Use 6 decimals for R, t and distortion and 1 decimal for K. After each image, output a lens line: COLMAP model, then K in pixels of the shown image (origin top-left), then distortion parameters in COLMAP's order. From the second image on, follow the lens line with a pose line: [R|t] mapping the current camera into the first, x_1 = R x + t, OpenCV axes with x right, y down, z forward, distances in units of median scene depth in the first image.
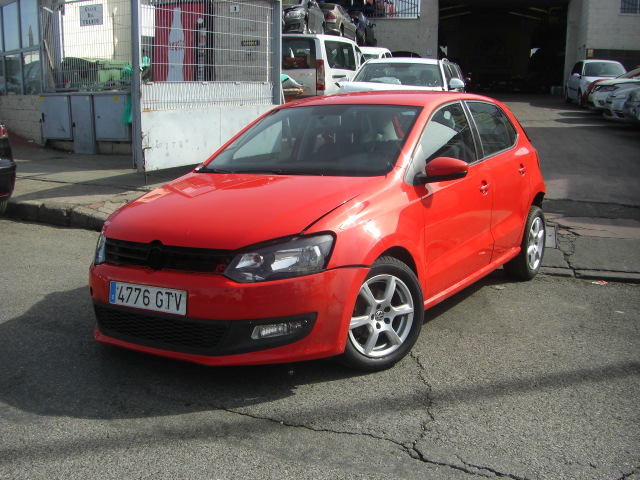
lens RADIAL K [[729.6, 0, 320.0], [0, 729.6, 242.8], [0, 0, 1]] dist [-0.154720, 0.000000]
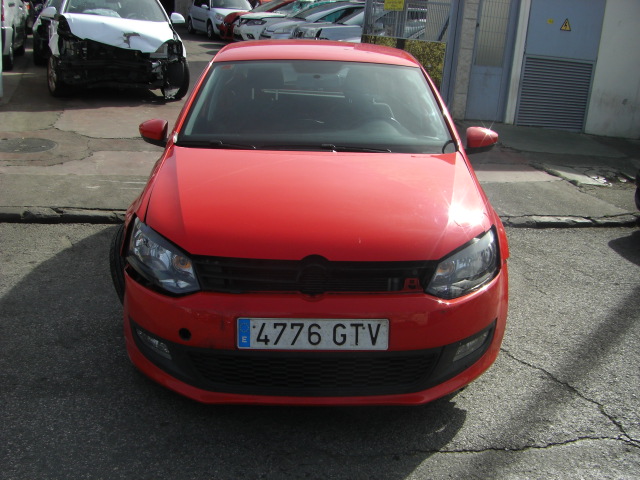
lens RADIAL K [[729.6, 0, 319.9], [0, 729.6, 240.4], [0, 0, 1]] dist [-0.154720, 0.000000]
pose [[0.836571, -0.103414, 0.538009, -0.624482], [0.051057, 0.992466, 0.111376, -0.102253], [-0.545474, -0.065705, 0.835548, 0.377368]]
